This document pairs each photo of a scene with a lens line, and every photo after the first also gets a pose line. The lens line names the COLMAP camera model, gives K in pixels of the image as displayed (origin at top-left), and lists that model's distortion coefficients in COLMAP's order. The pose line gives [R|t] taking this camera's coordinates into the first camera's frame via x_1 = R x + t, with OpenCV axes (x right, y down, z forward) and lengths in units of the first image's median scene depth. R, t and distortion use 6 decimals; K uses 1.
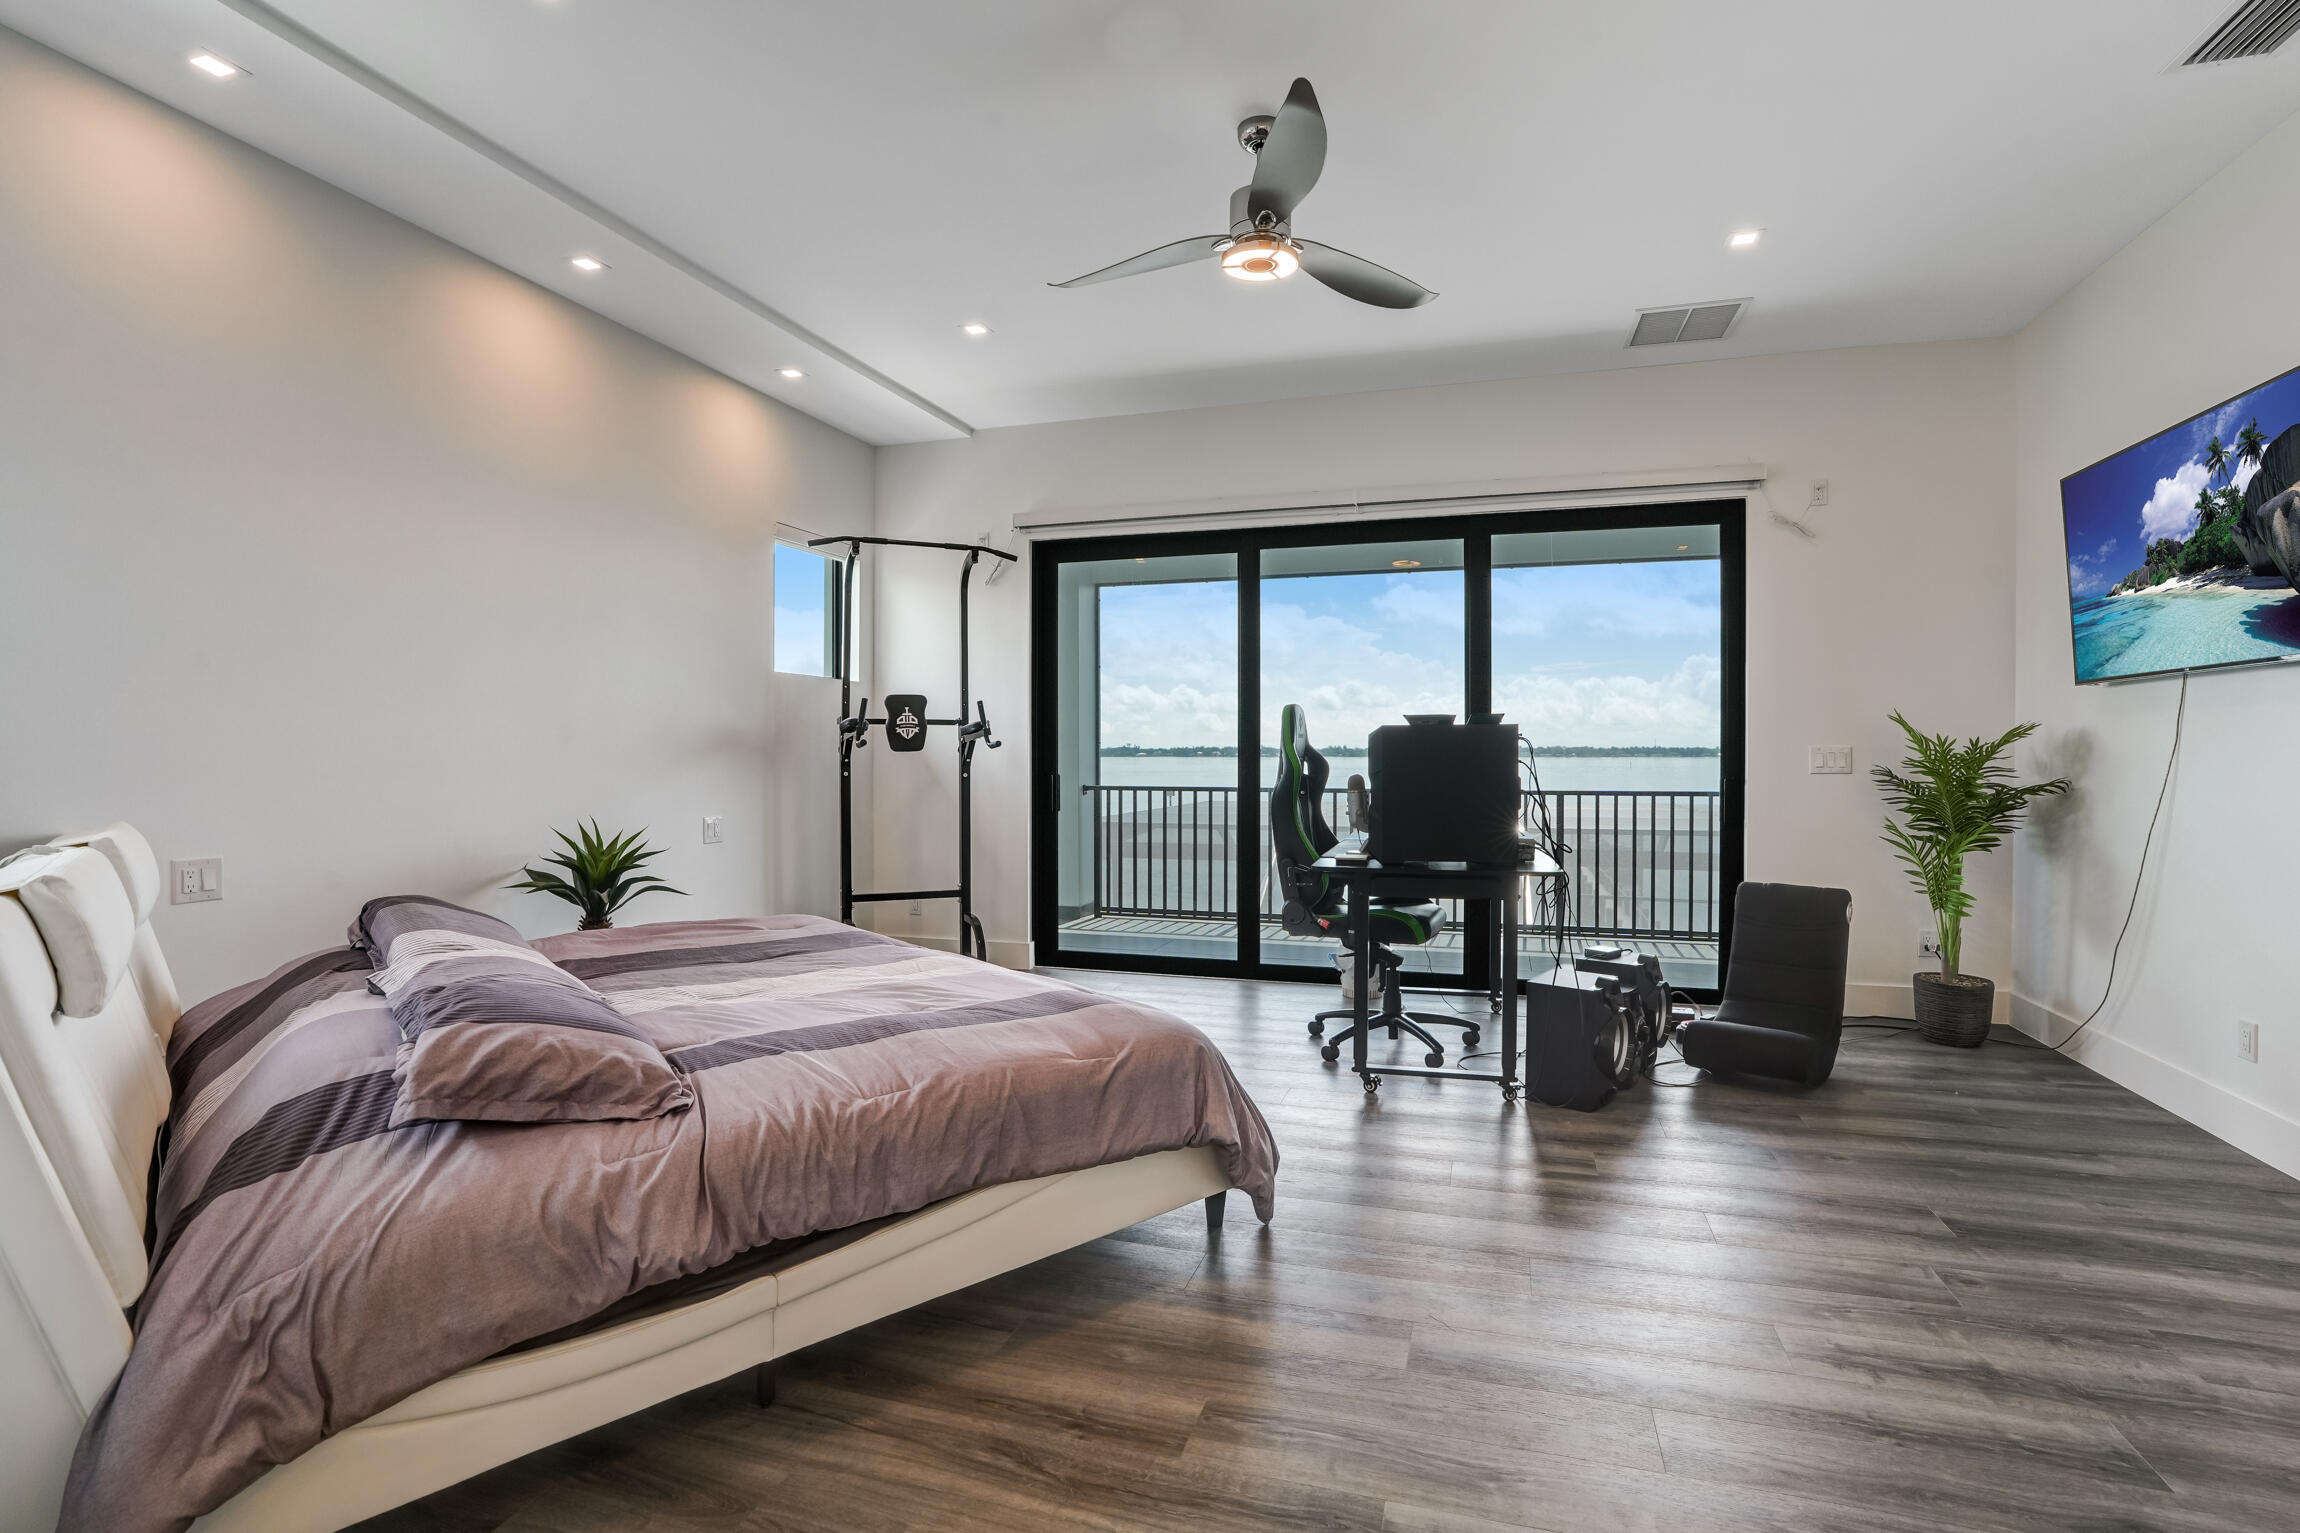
lens RADIAL K [[1067.4, 0, 1163.5], [0, 1067.4, 761.1], [0, 0, 1]] dist [-0.070378, 0.030500]
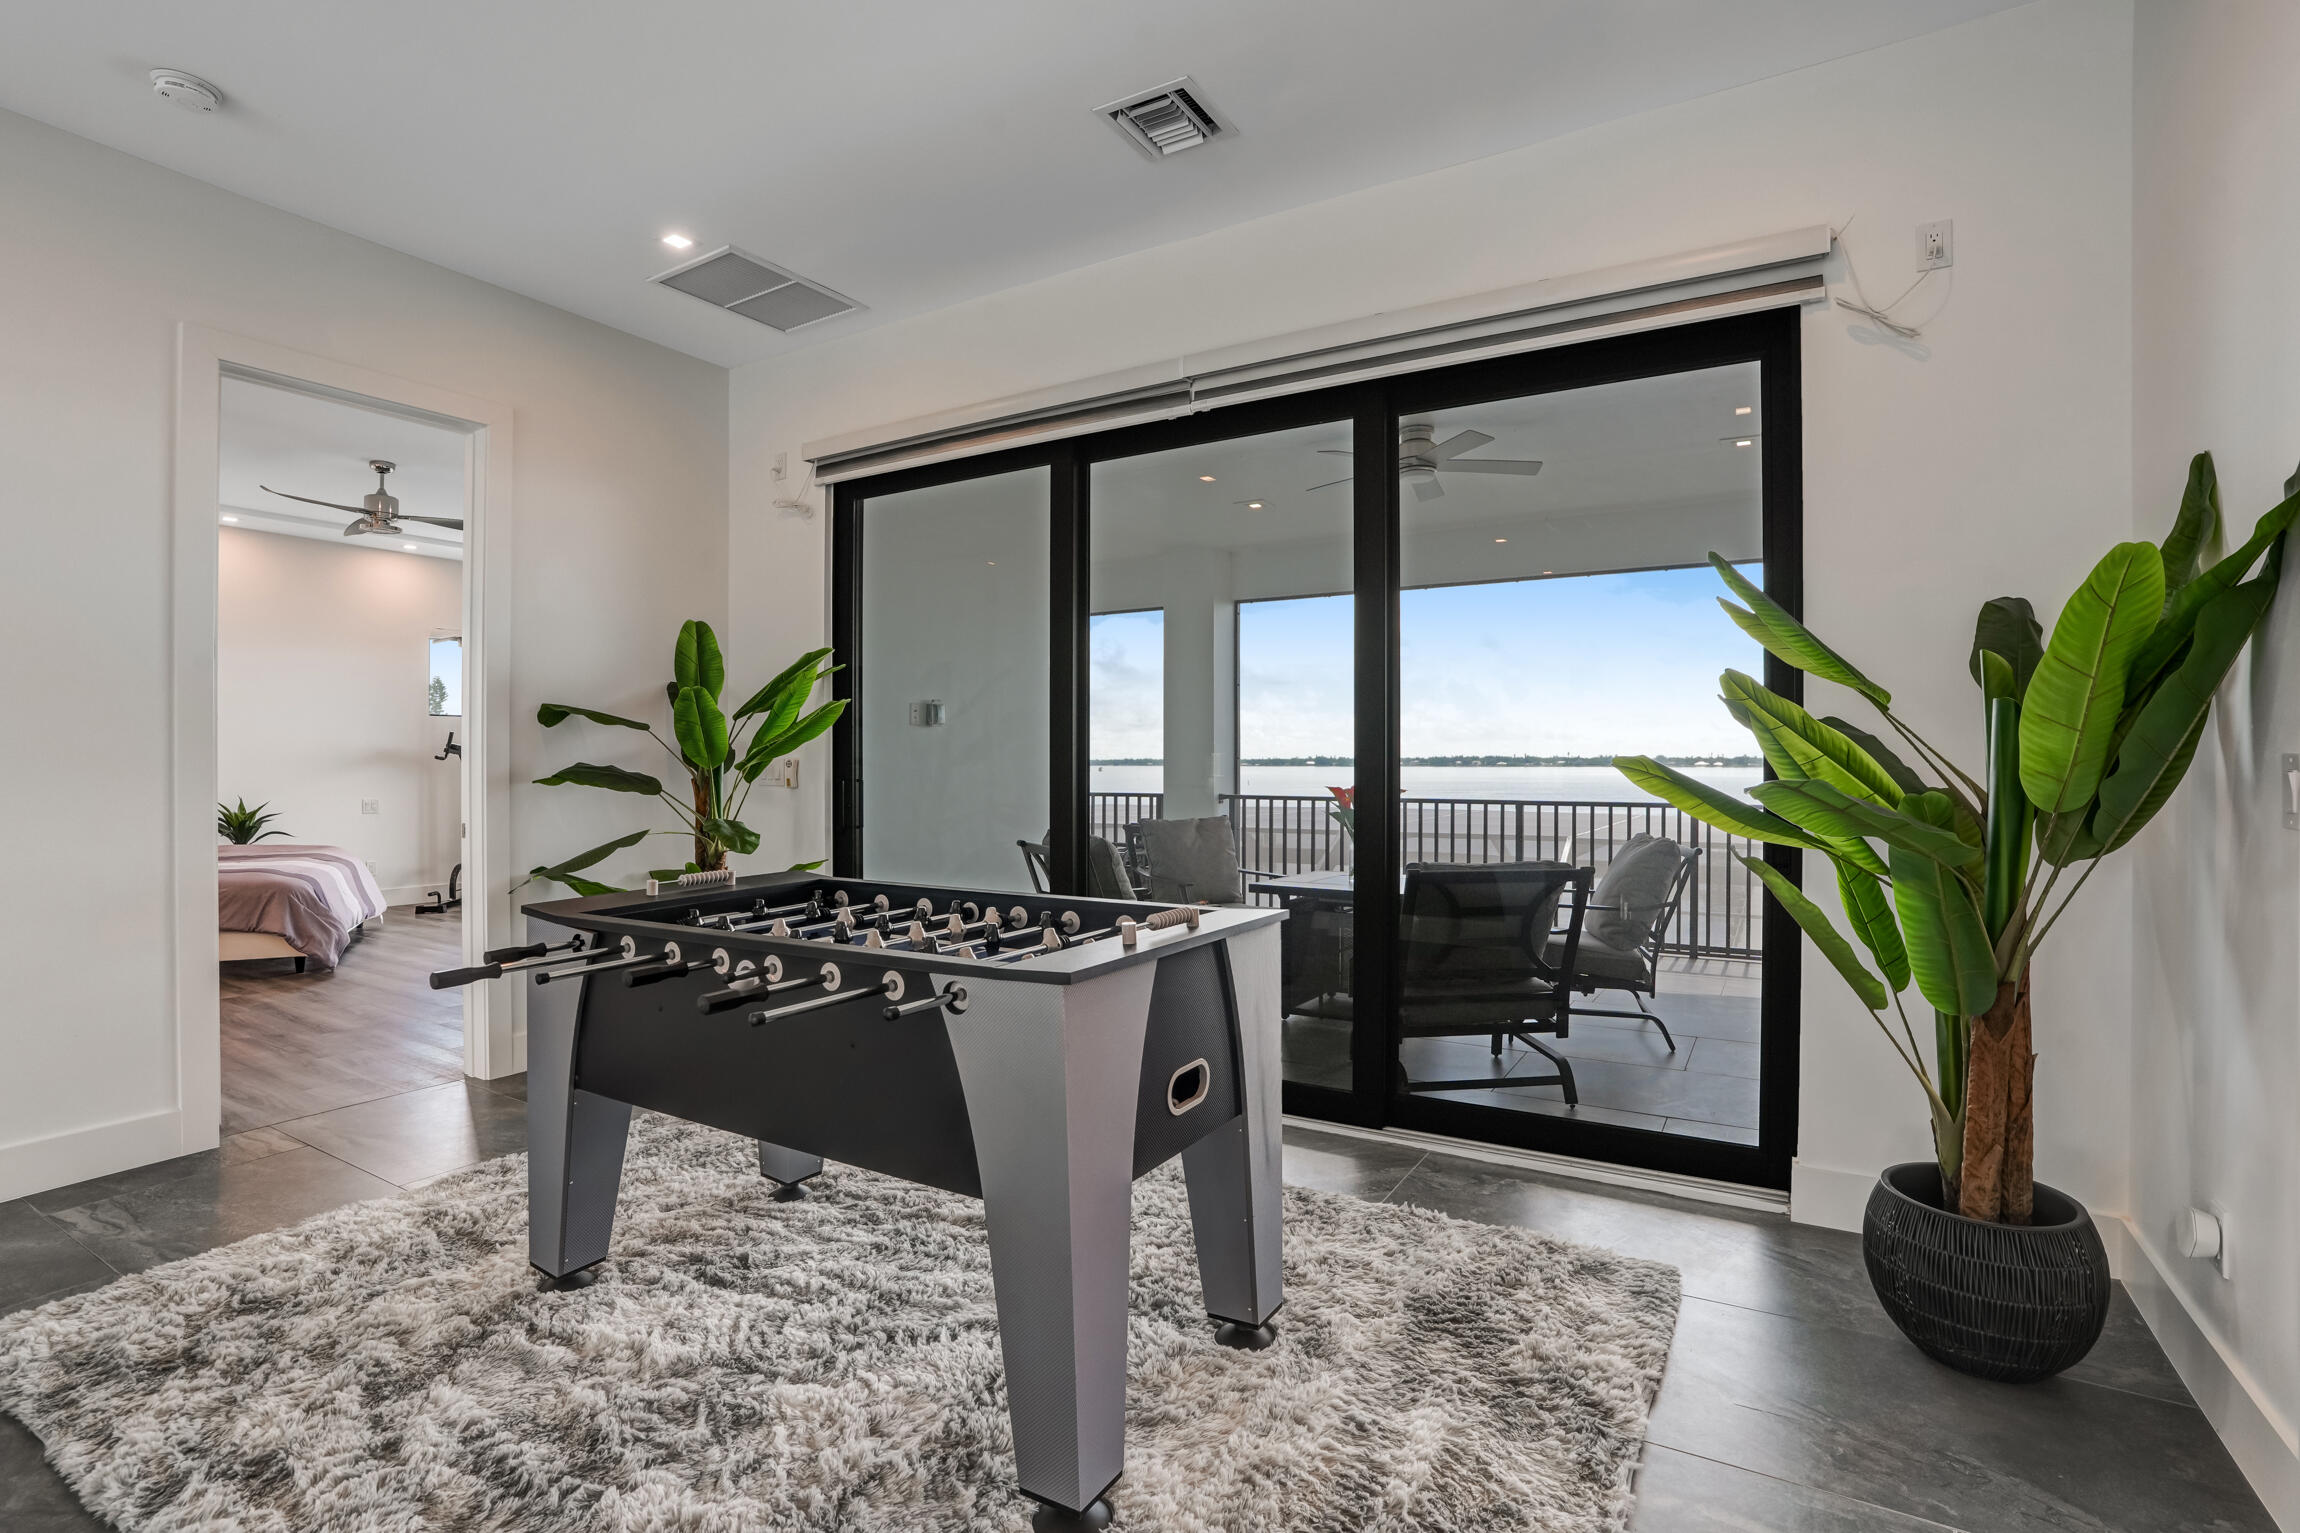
lens RADIAL K [[1067.4, 0, 1163.5], [0, 1067.4, 761.1], [0, 0, 1]] dist [-0.070378, 0.030500]
pose [[0.975322, 0.000938, -0.220784, 1.088528], [-0.002995, 0.999955, -0.008985, 0.000198], [0.220765, 0.009424, 0.975281, -0.334212]]
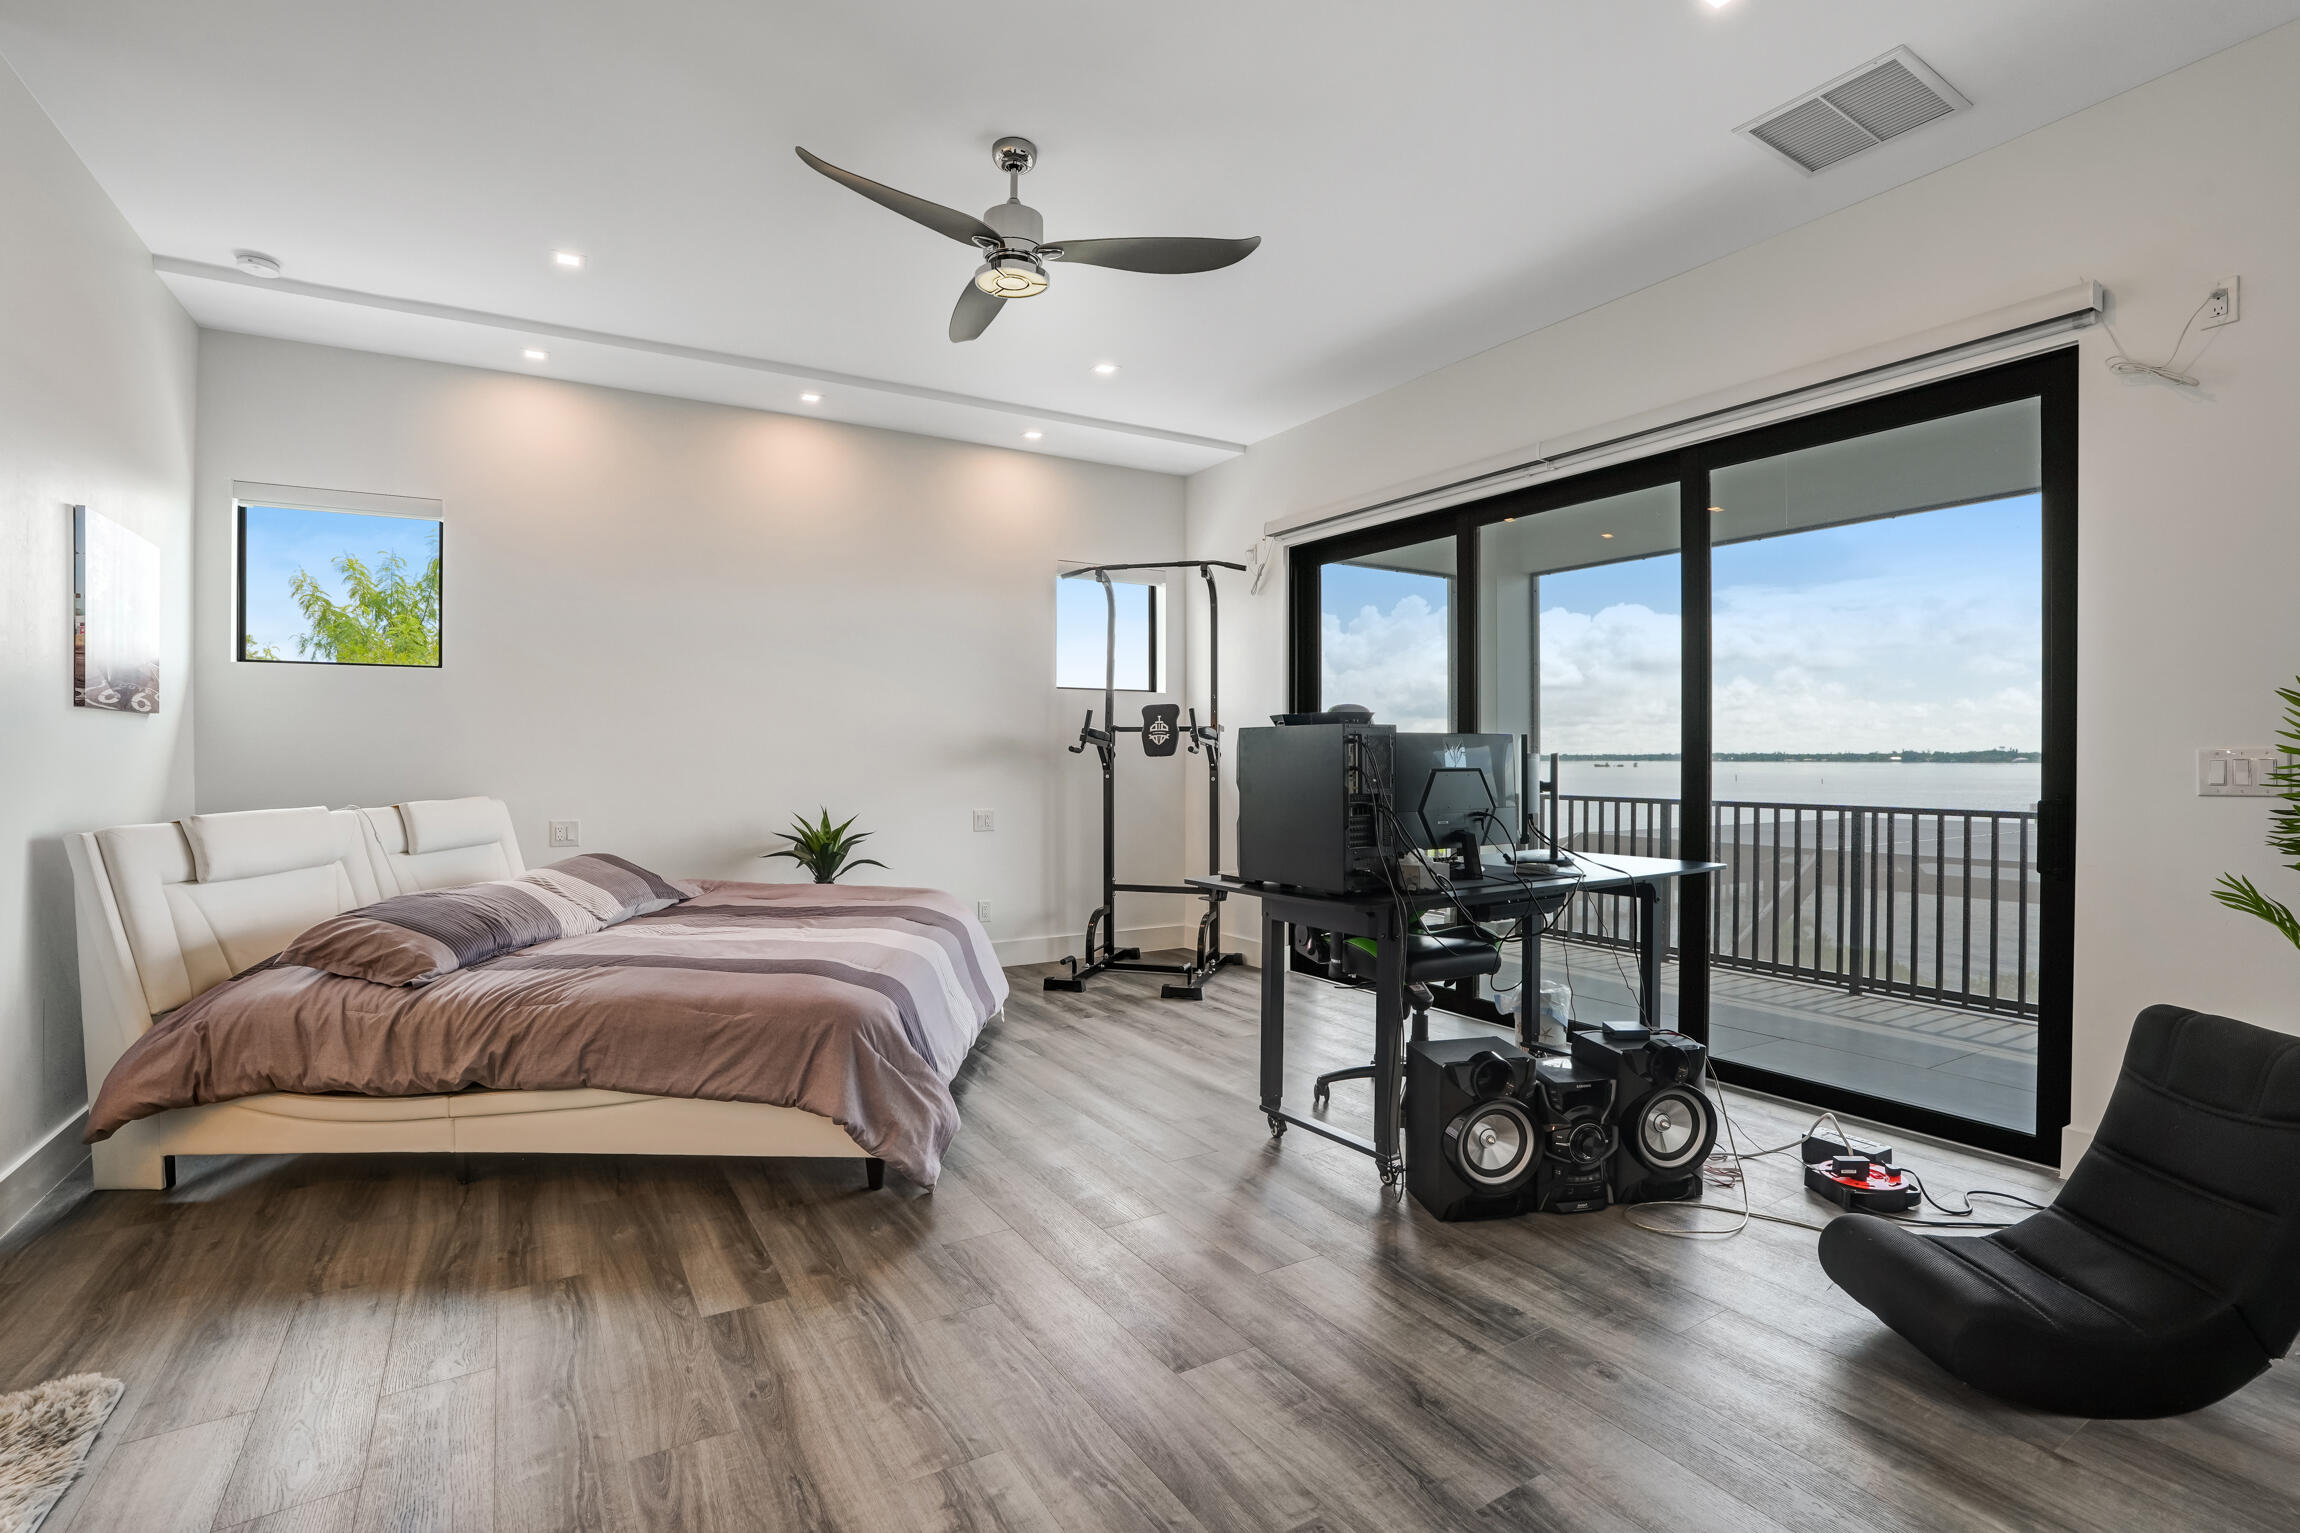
lens RADIAL K [[1067.4, 0, 1163.5], [0, 1067.4, 761.1], [0, 0, 1]] dist [-0.070378, 0.030500]
pose [[0.765930, 0.002687, -0.642919, 0.467070], [-0.006888, 0.999968, -0.004027, 0.000109], [0.642888, 0.007513, 0.765924, 0.167797]]
